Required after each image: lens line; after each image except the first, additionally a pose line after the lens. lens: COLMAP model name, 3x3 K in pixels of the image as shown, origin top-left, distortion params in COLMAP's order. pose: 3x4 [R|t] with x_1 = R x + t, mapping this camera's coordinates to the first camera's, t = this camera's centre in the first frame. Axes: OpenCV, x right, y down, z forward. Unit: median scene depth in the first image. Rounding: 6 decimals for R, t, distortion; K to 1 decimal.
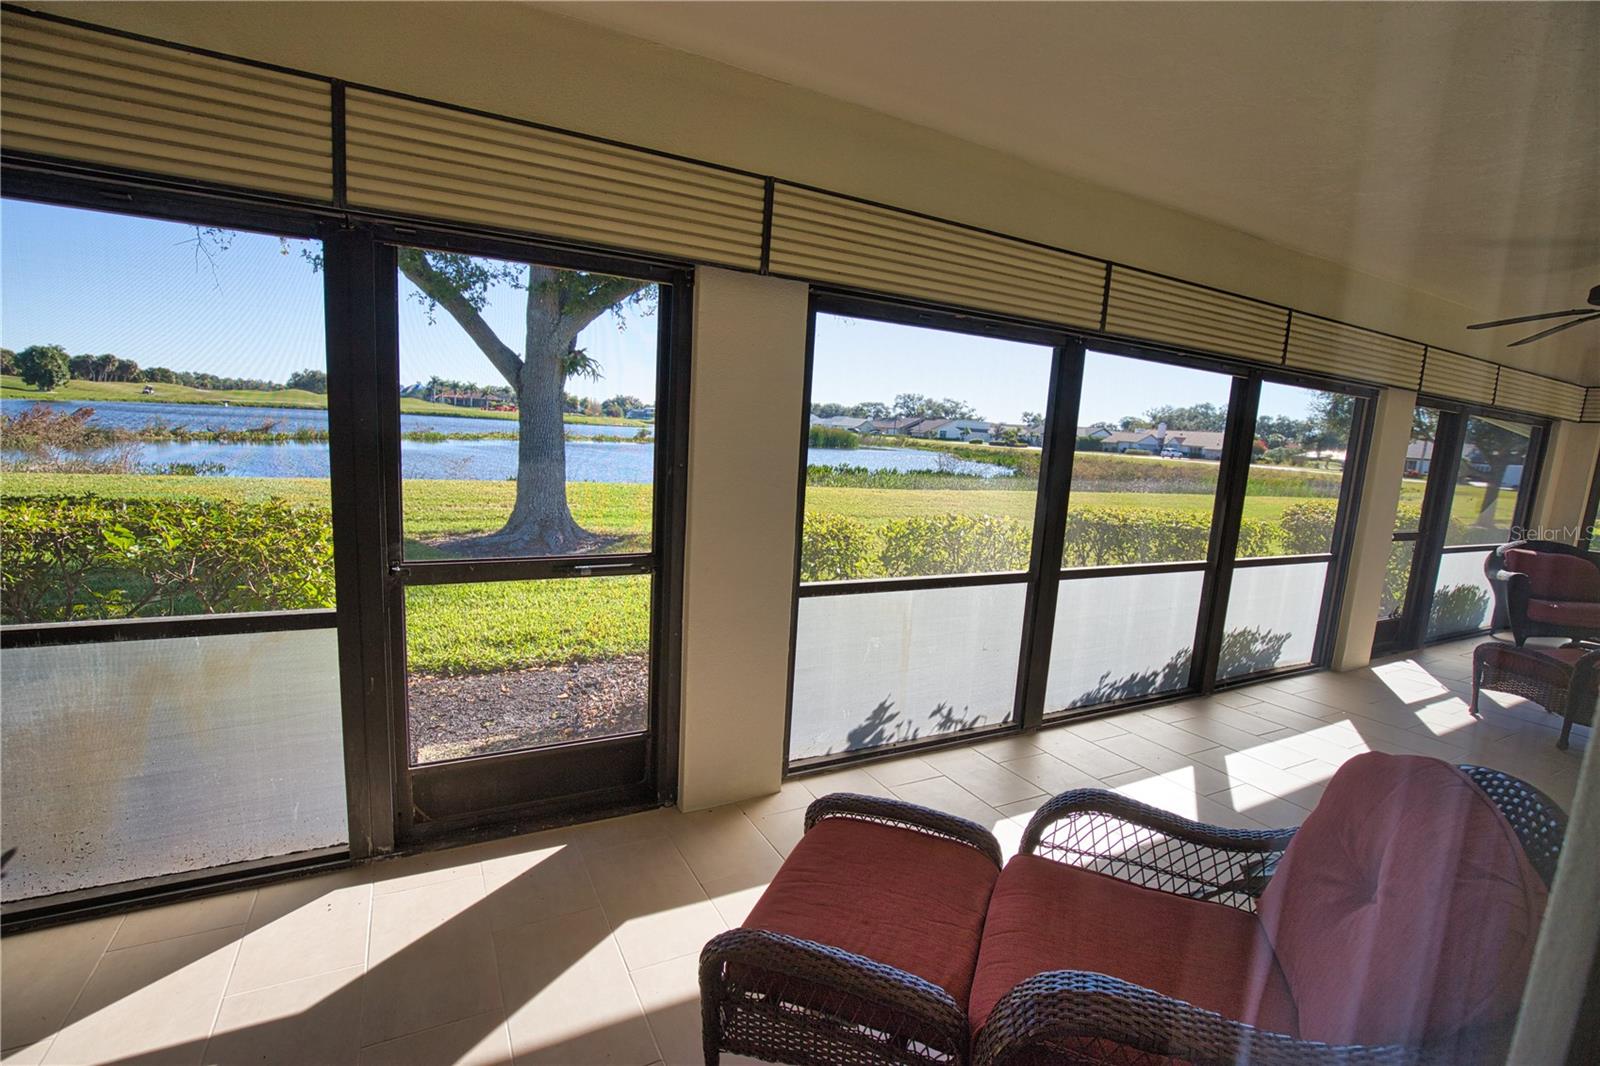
lens RADIAL K [[729.8, 0, 807.8], [0, 729.8, 529.7], [0, 0, 1]] dist [-0.033478, 0.006056]
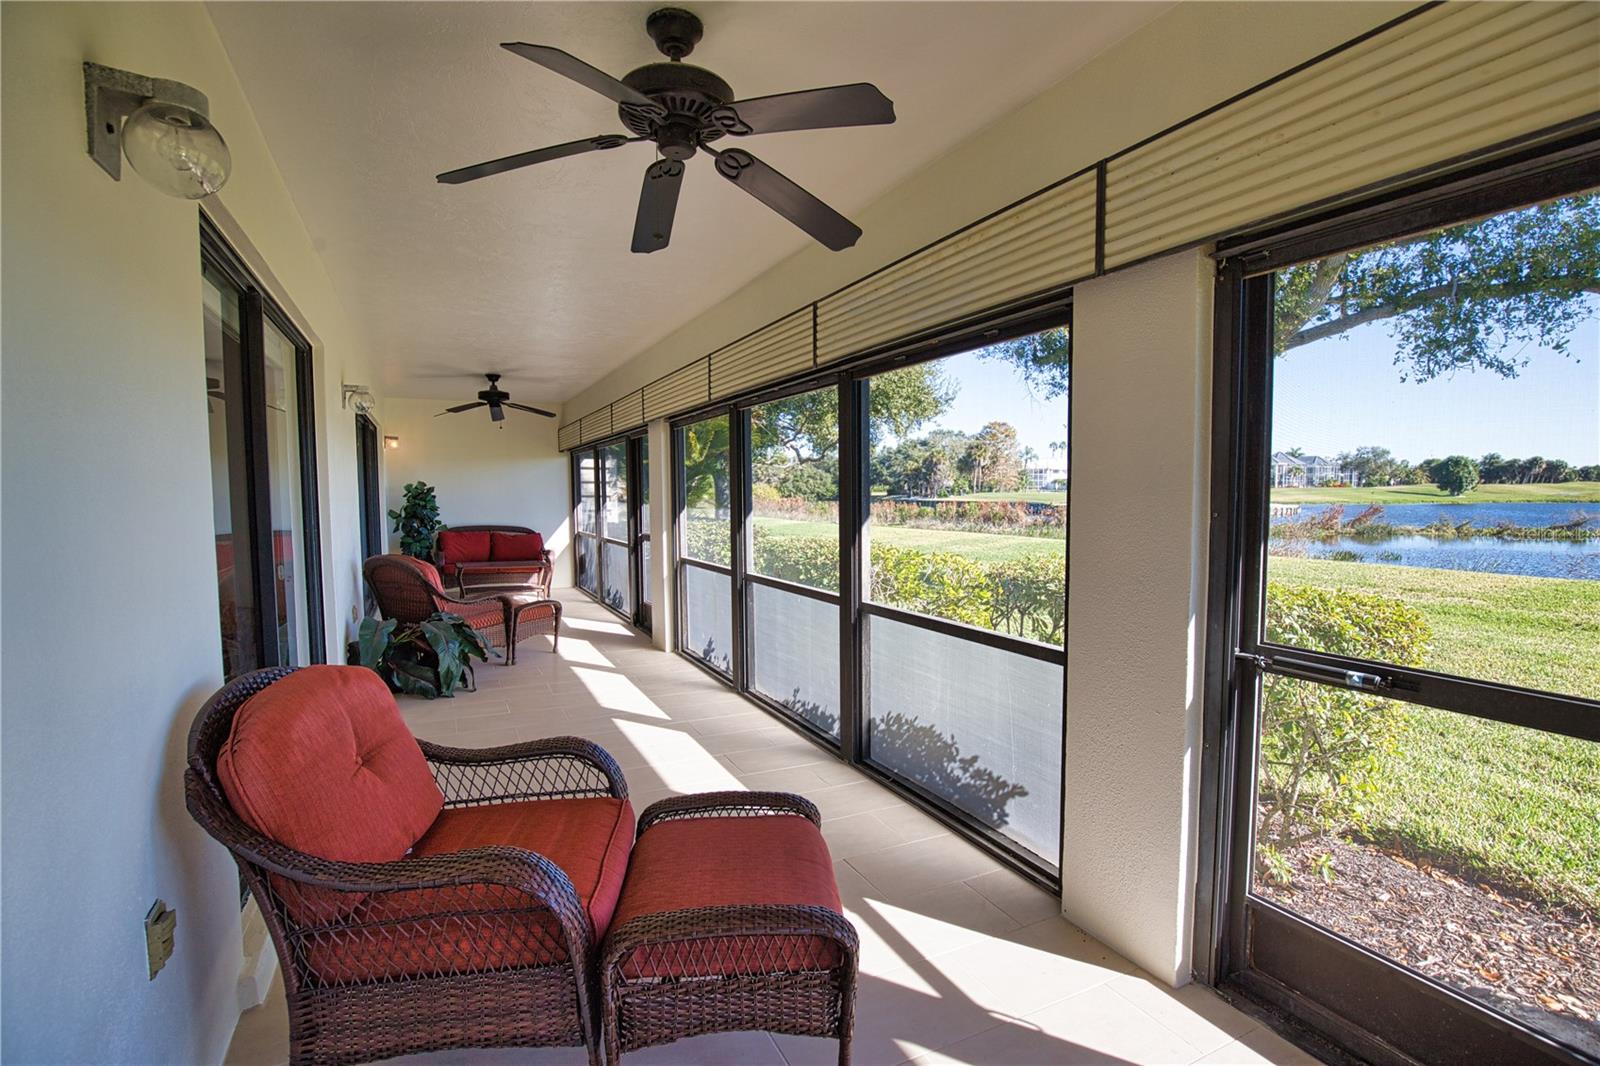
lens RADIAL K [[729.8, 0, 804.2], [0, 729.8, 540.3], [0, 0, 1]] dist [-0.033478, 0.006056]
pose [[-0.004504, 0.008305, -0.999955, 0.321559], [-0.136695, 0.990574, 0.008843, -0.006809], [0.990603, 0.136729, -0.003327, 0.210086]]
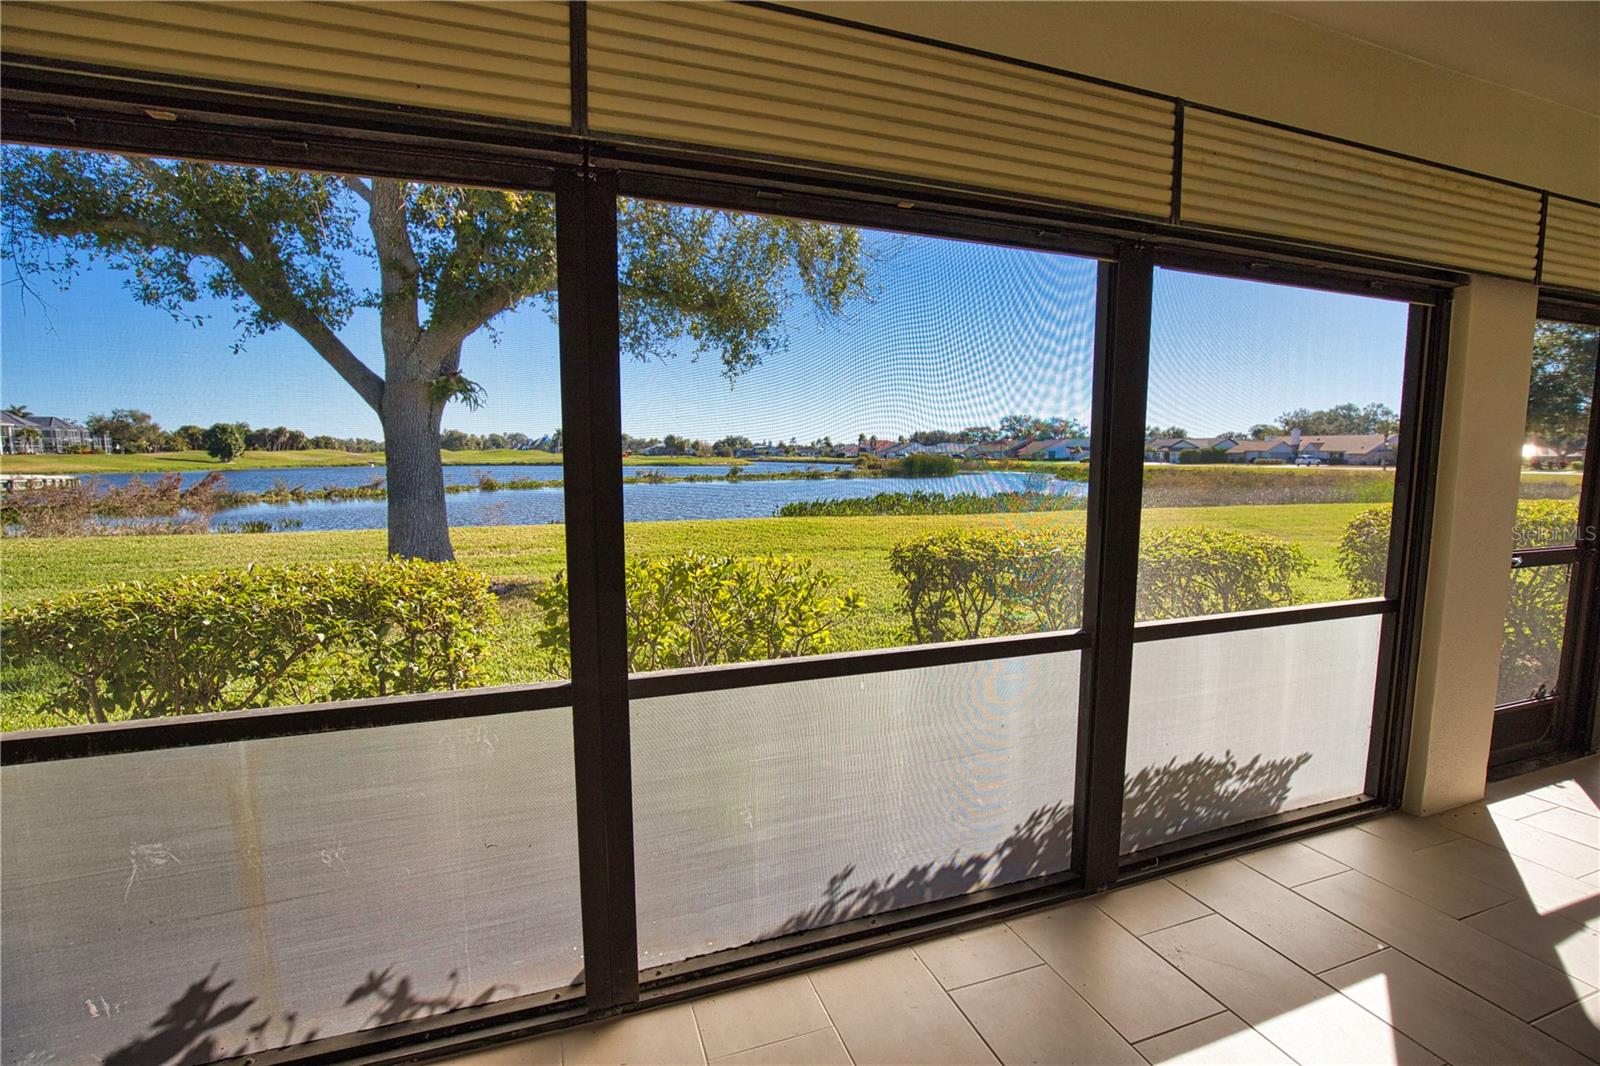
lens RADIAL K [[729.8, 0, 810.6], [0, 729.8, 538.4], [0, 0, 1]] dist [-0.033478, 0.006056]
pose [[0.988421, -0.042640, -0.145620, 0.099440], [0.038100, 0.998701, -0.033823, -0.003322], [0.146873, 0.027883, 0.988762, 0.104112]]
